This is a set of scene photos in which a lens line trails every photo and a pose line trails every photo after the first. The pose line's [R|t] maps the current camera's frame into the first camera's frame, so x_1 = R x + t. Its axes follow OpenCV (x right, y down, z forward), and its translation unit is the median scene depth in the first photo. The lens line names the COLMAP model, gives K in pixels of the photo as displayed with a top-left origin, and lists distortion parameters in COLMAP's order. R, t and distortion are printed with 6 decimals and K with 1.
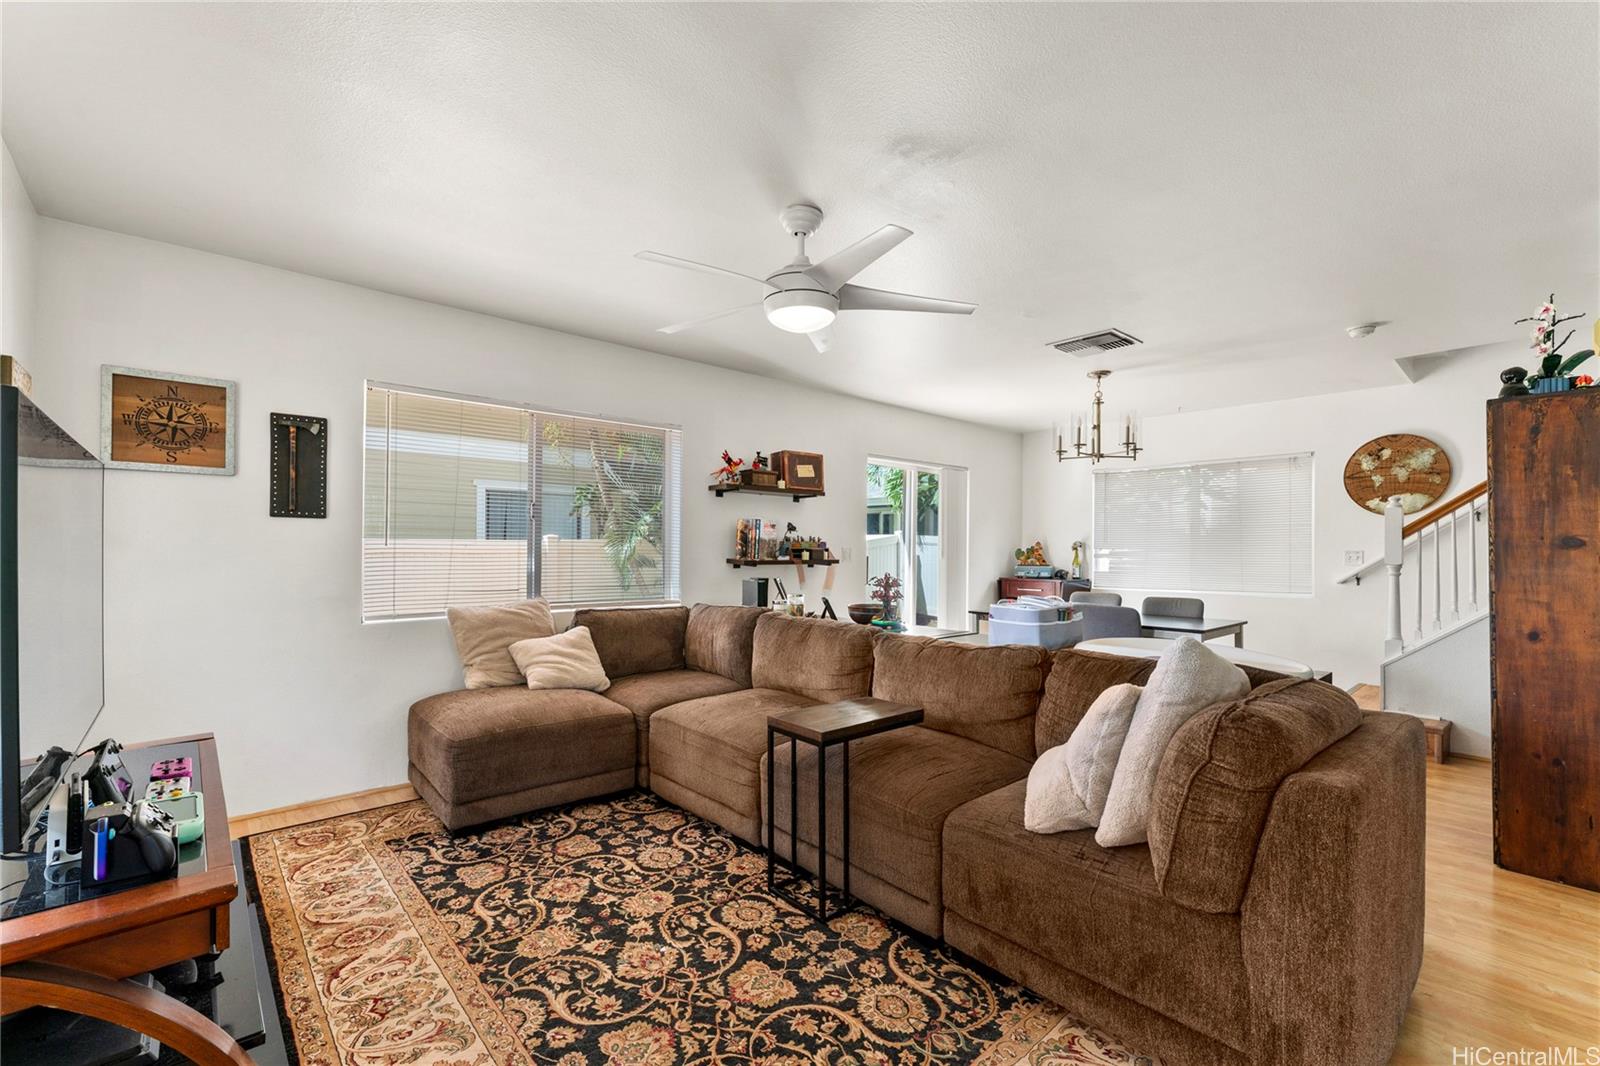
lens RADIAL K [[692.7, 0, 795.2], [0, 692.7, 541.5], [0, 0, 1]] dist [-0.004829, 0.000796]
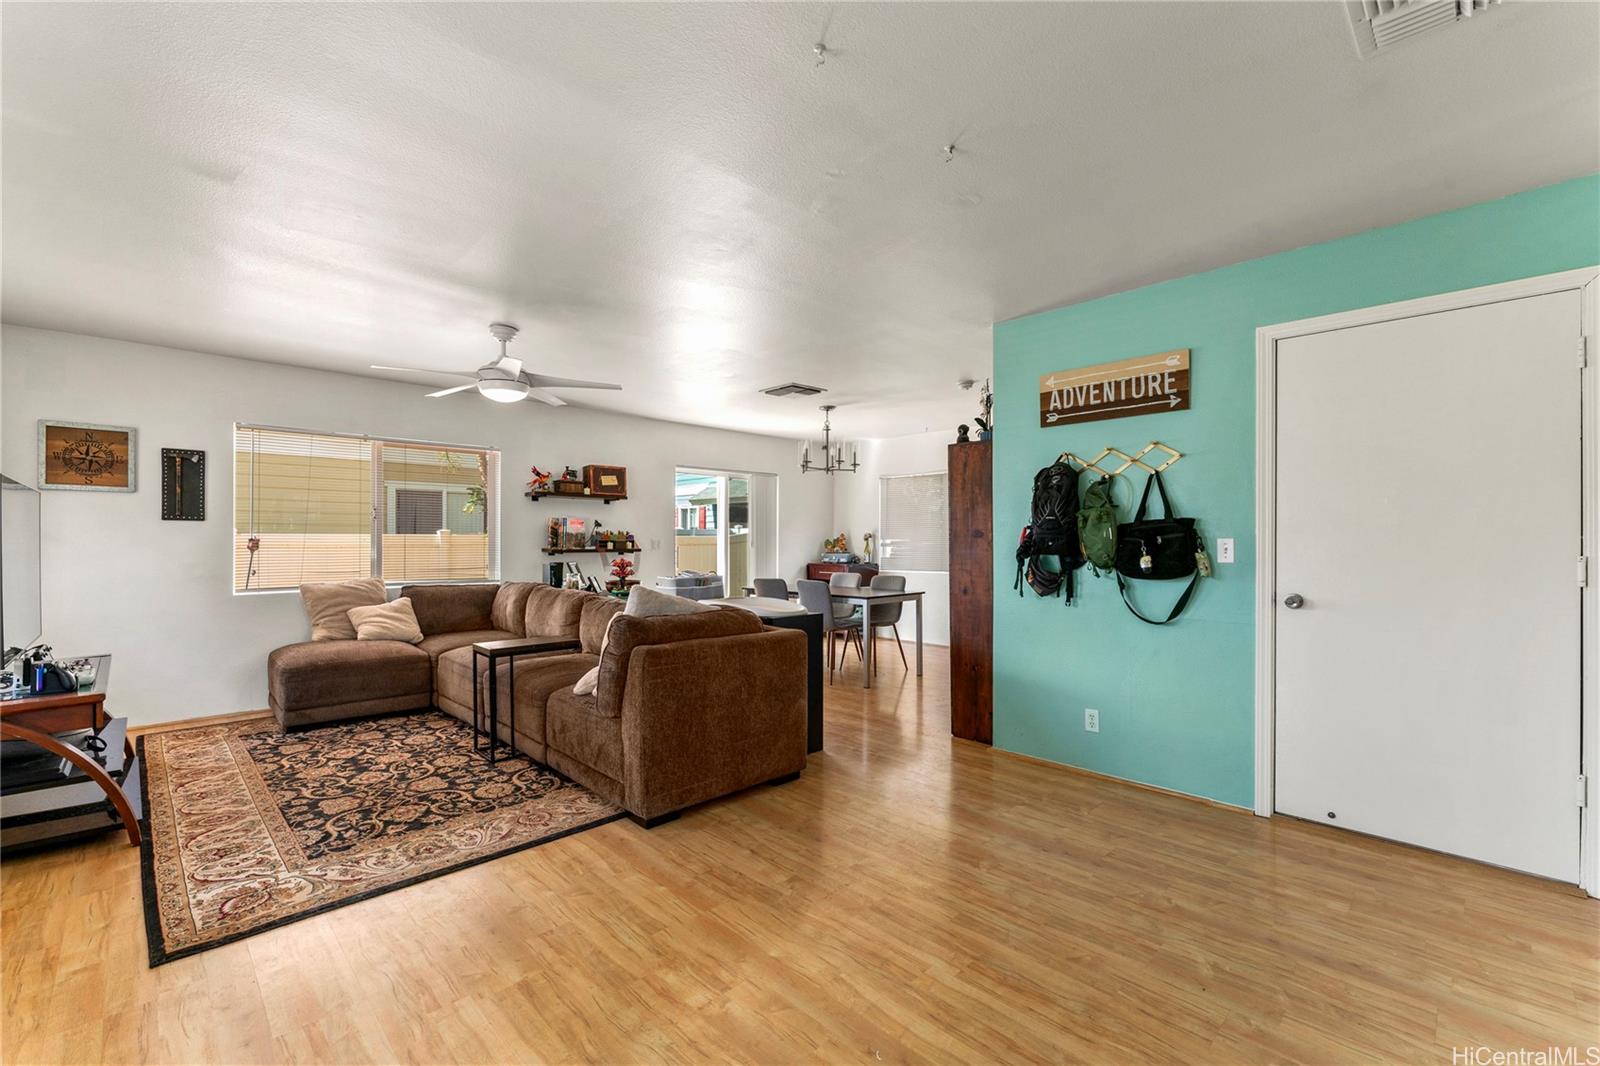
lens RADIAL K [[692.7, 0, 804.1], [0, 692.7, 535.1], [0, 0, 1]] dist [-0.004829, 0.000796]
pose [[0.998795, -0.005706, 0.048736, 0.538006], [0.005595, 0.999981, 0.002412, -0.000715], [-0.048749, -0.002137, 0.998809, -0.534311]]
